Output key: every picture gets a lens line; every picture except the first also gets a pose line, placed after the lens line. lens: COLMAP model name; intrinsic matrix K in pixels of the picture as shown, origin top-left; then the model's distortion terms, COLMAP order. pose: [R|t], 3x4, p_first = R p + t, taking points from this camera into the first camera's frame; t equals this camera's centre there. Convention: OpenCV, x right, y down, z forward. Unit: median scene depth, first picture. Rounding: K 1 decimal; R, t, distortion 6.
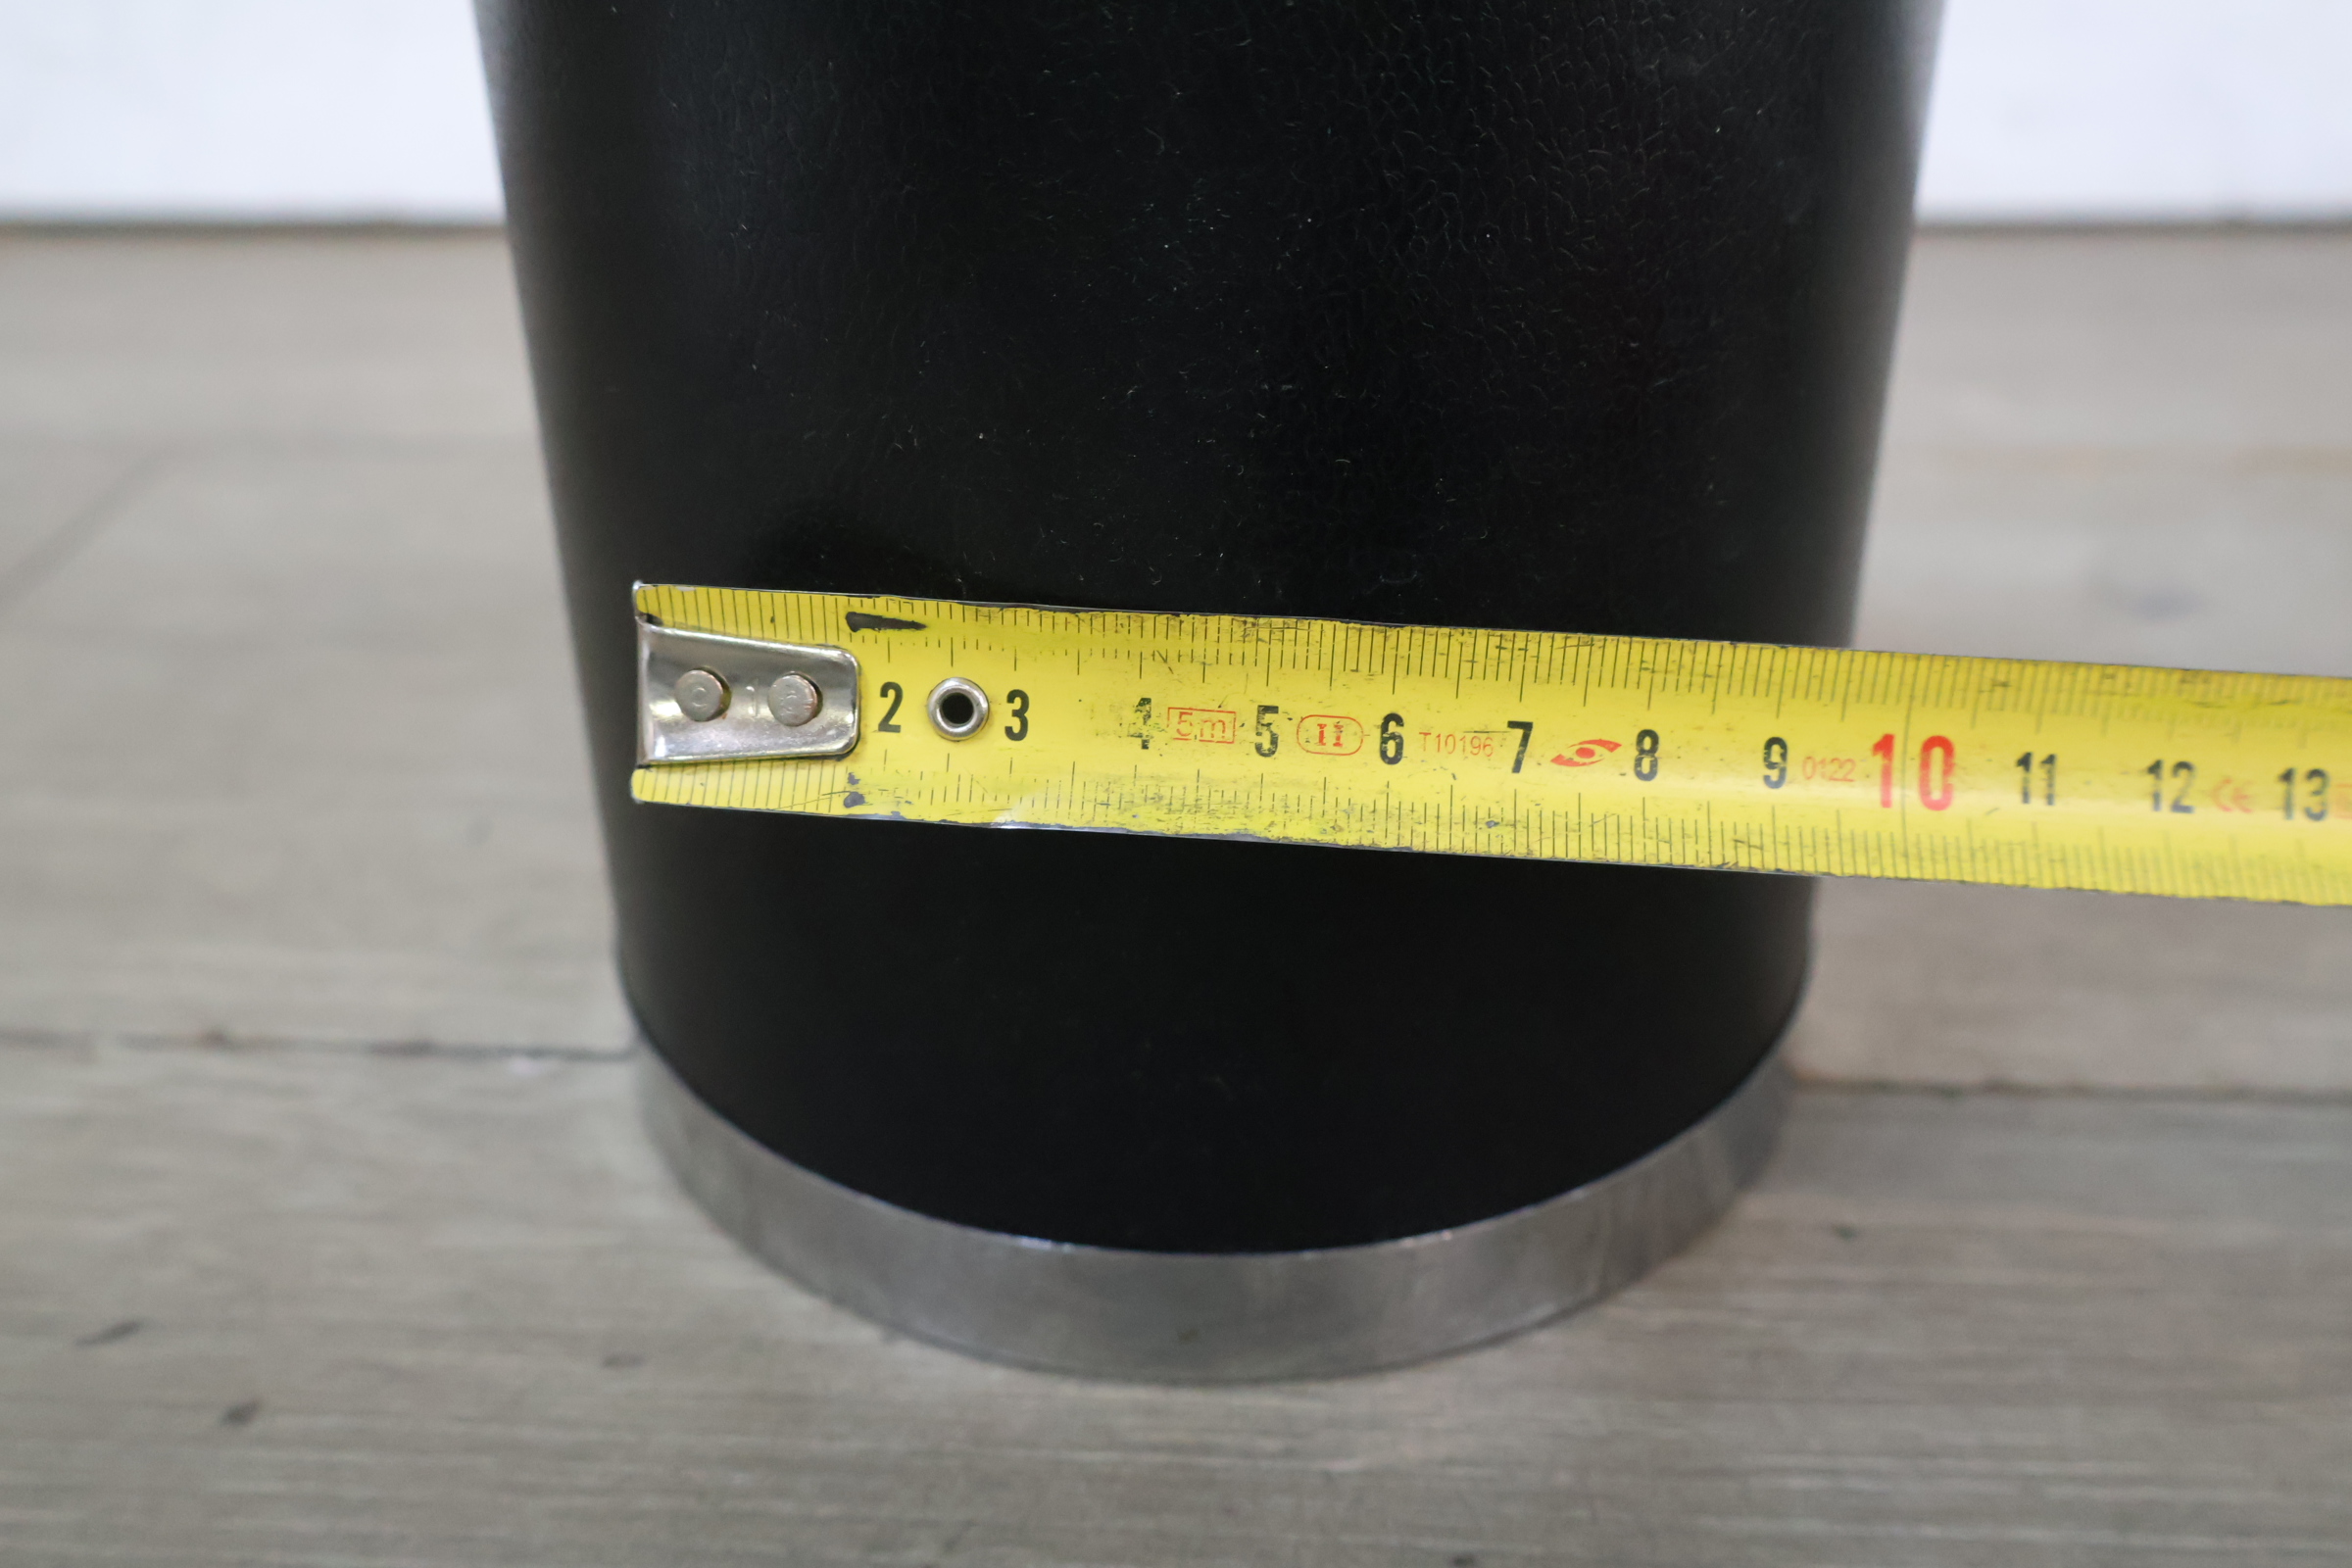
lens RADIAL K [[2288.2, 0, 1163.3], [0, 2288.2, 794.6], [0, 0, 1]] dist [0.009711, 0.000000]
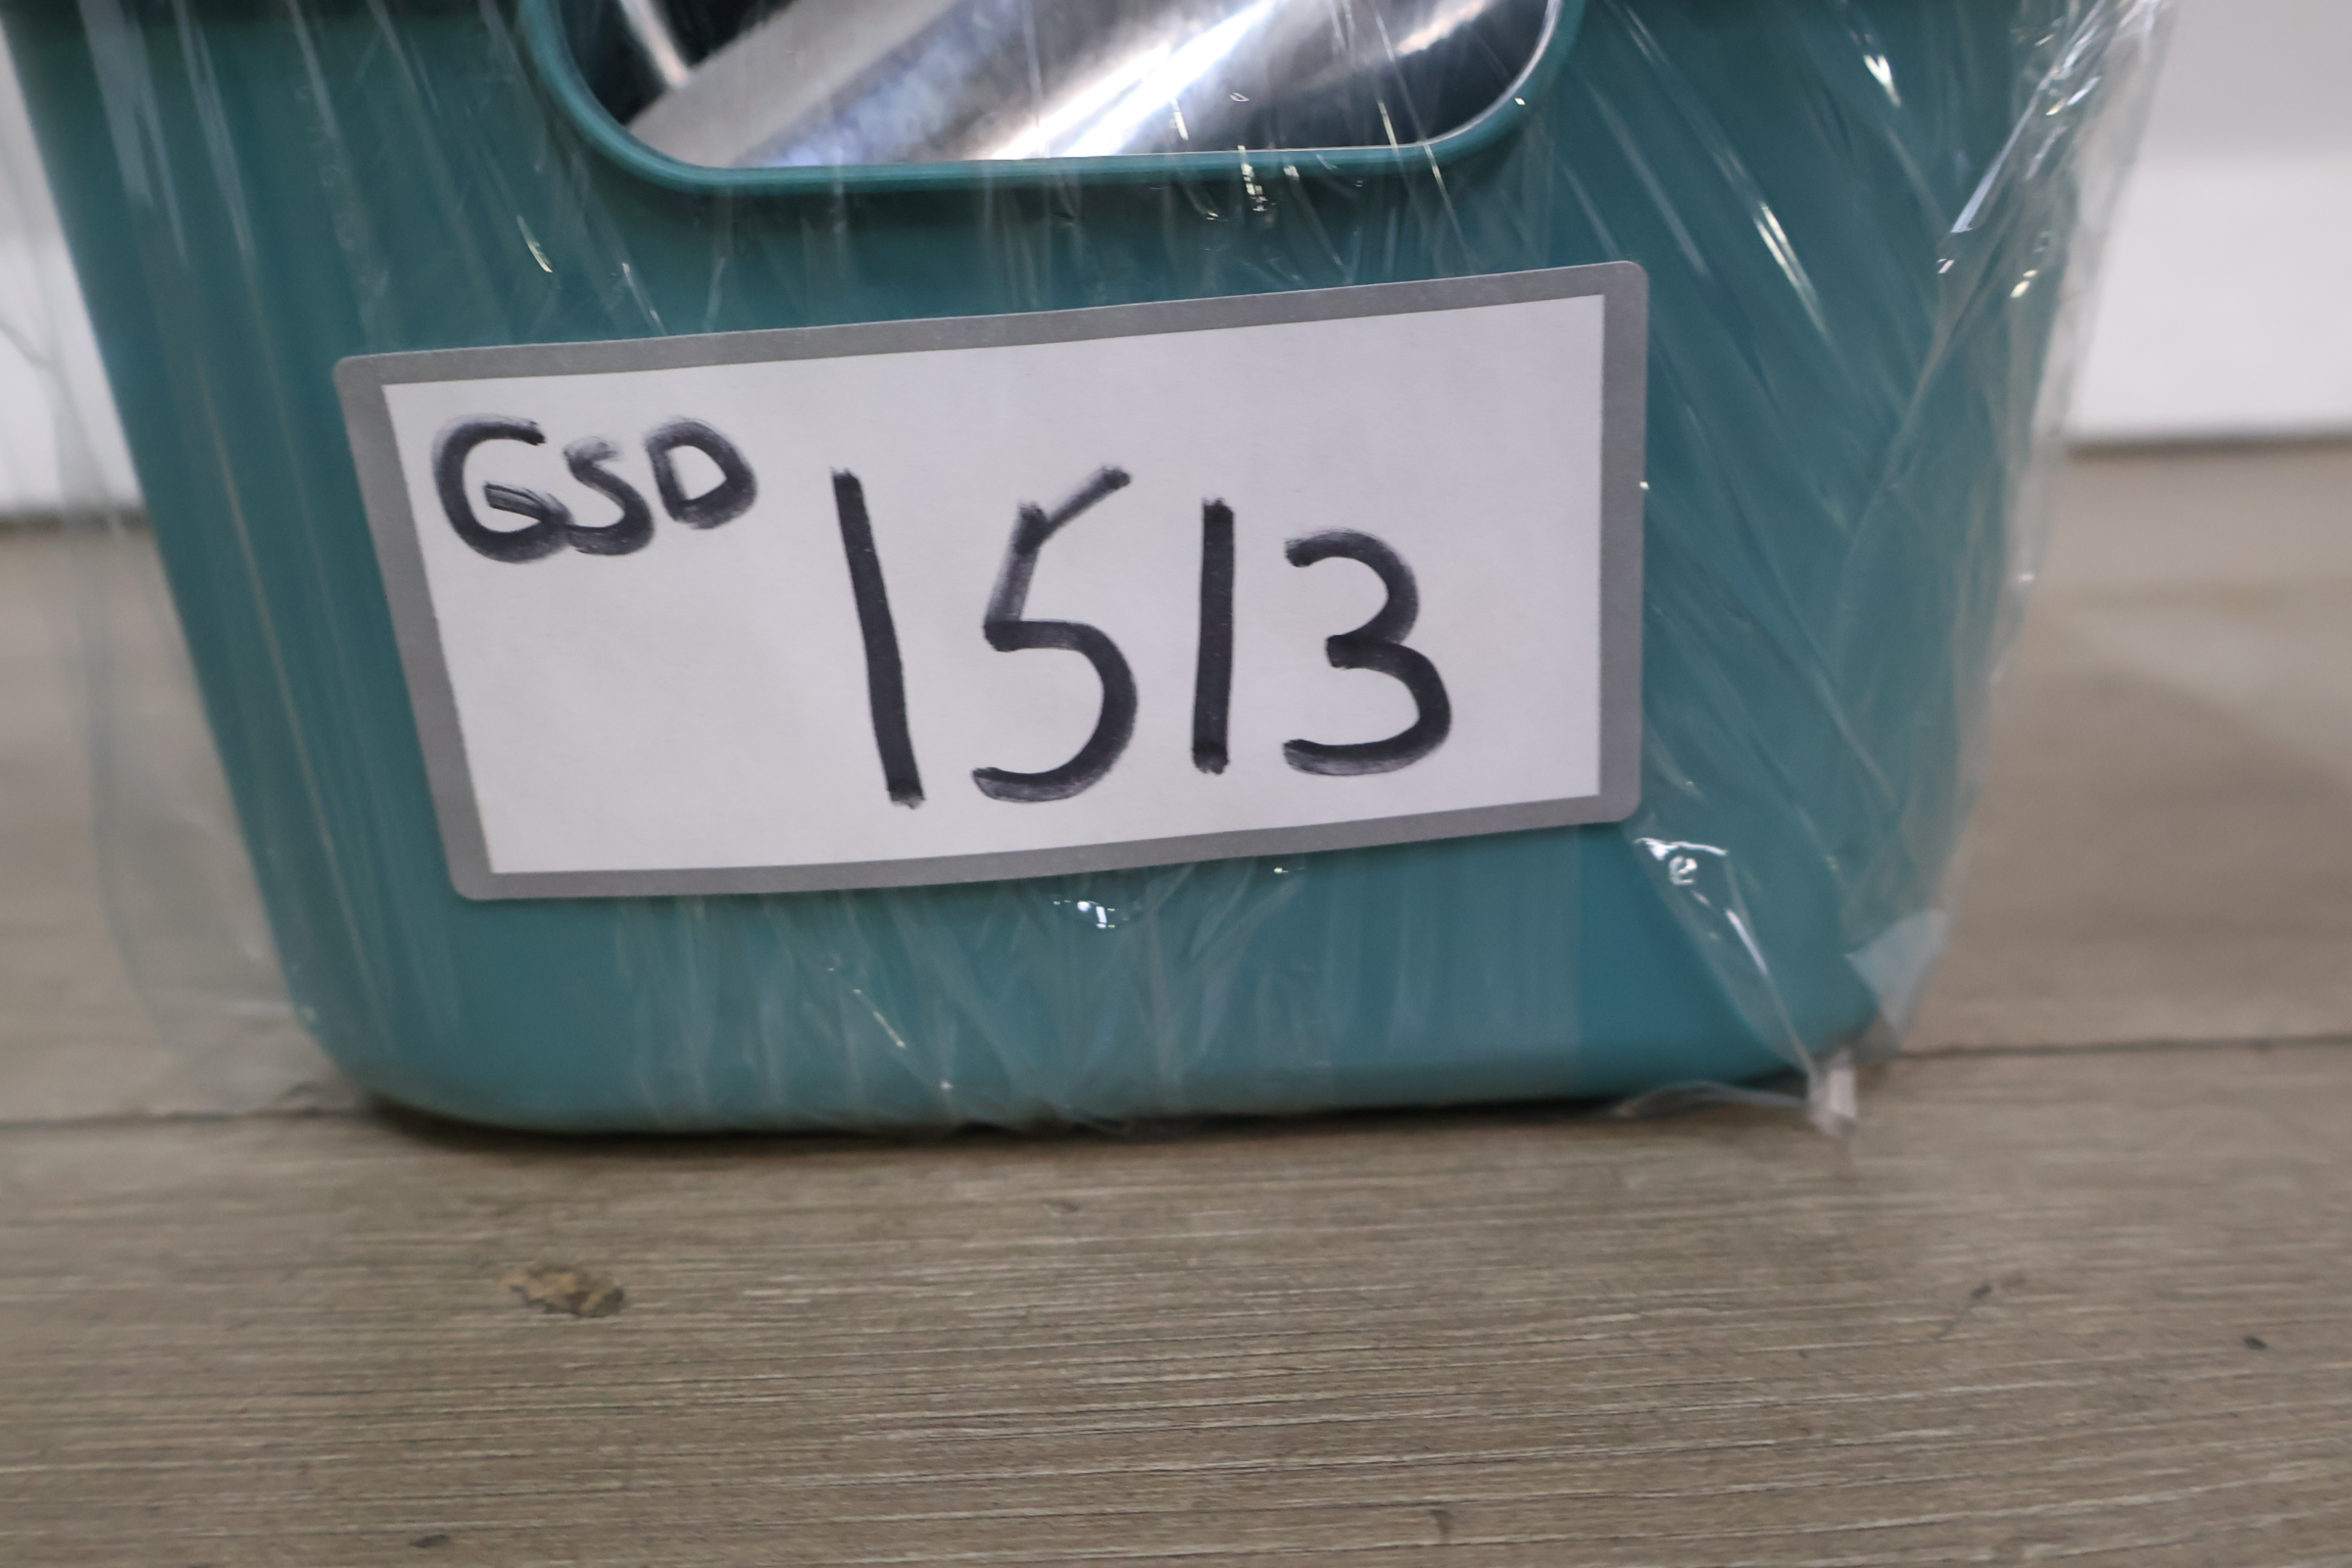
lens RADIAL K [[2288.2, 0, 1176.4], [0, 2288.2, 775.5], [0, 0, 1]] dist [0.009711, 0.000000]
pose [[0.996700, -0.038943, 0.071227, 0.309247], [0.053901, 0.973564, -0.221962, 0.245993], [-0.060700, 0.225068, 0.972450, 0.156672]]
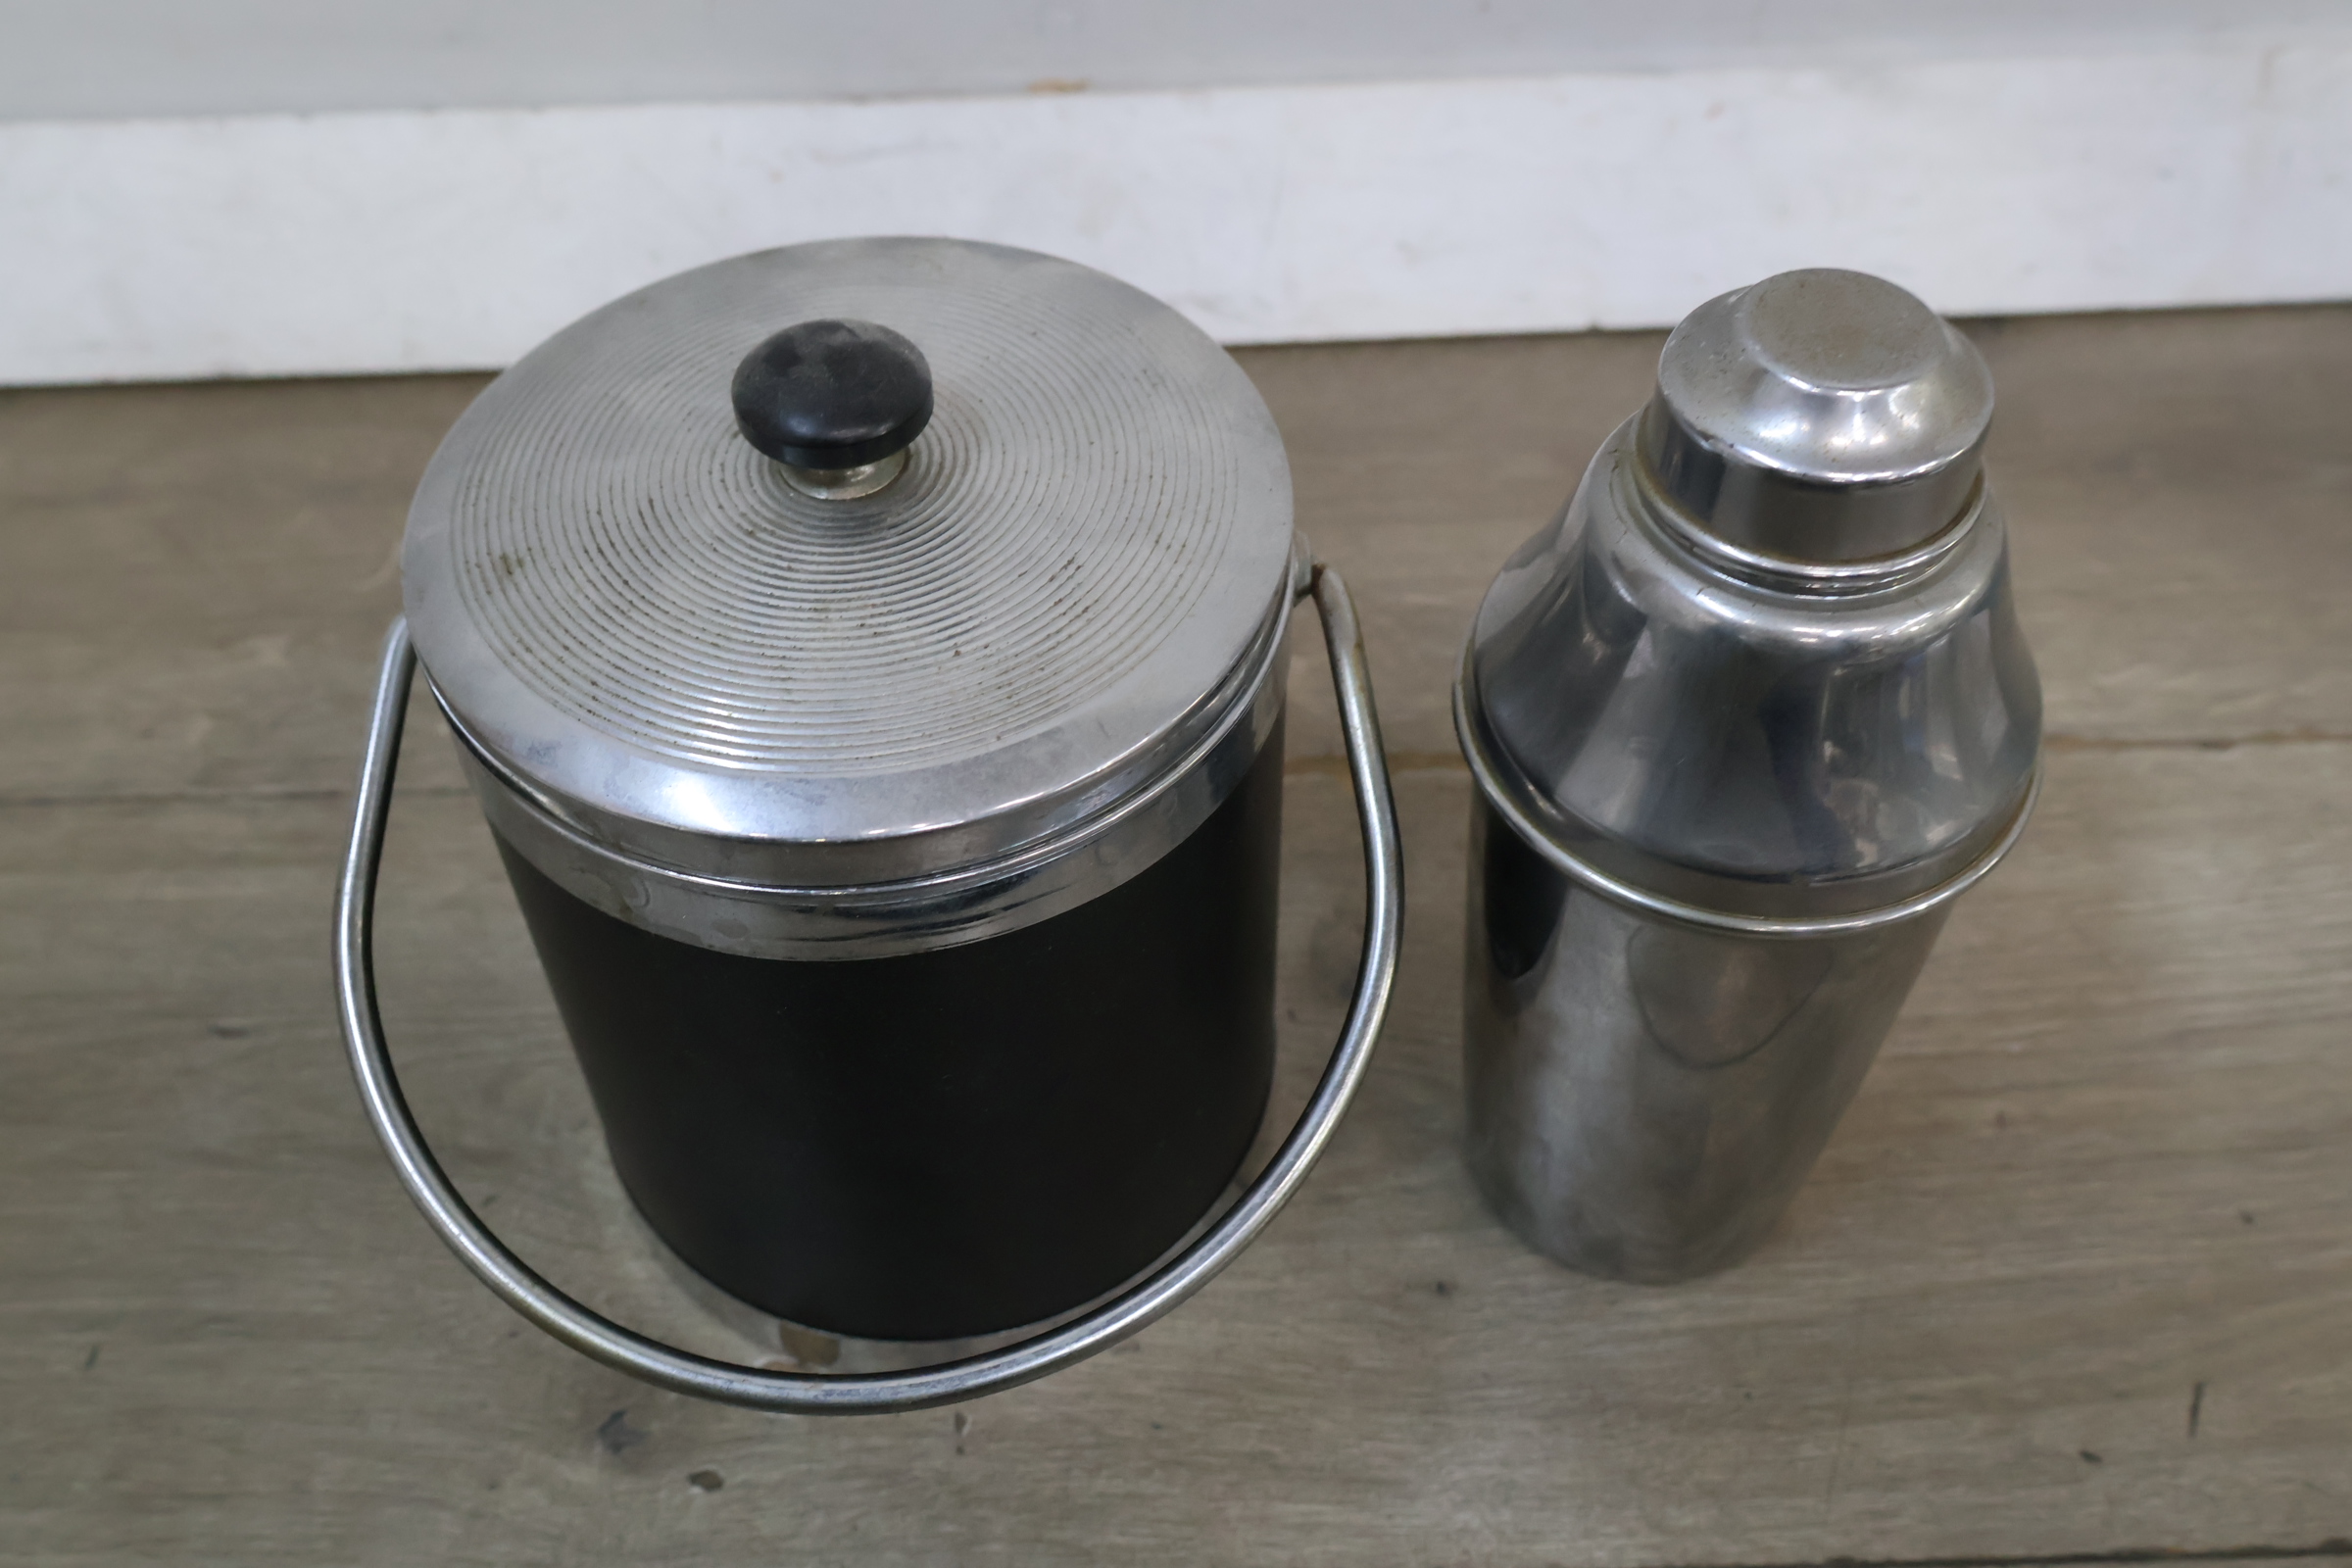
lens RADIAL K [[2288.2, 0, 1171.7], [0, 2288.2, 785.9], [0, 0, 1]] dist [0.009711, 0.000000]
pose [[0.996590, -0.060553, 0.056054, 0.441520], [0.038288, 0.941110, 0.335925, -1.101586], [-0.073094, -0.332633, 0.940219, -0.378741]]
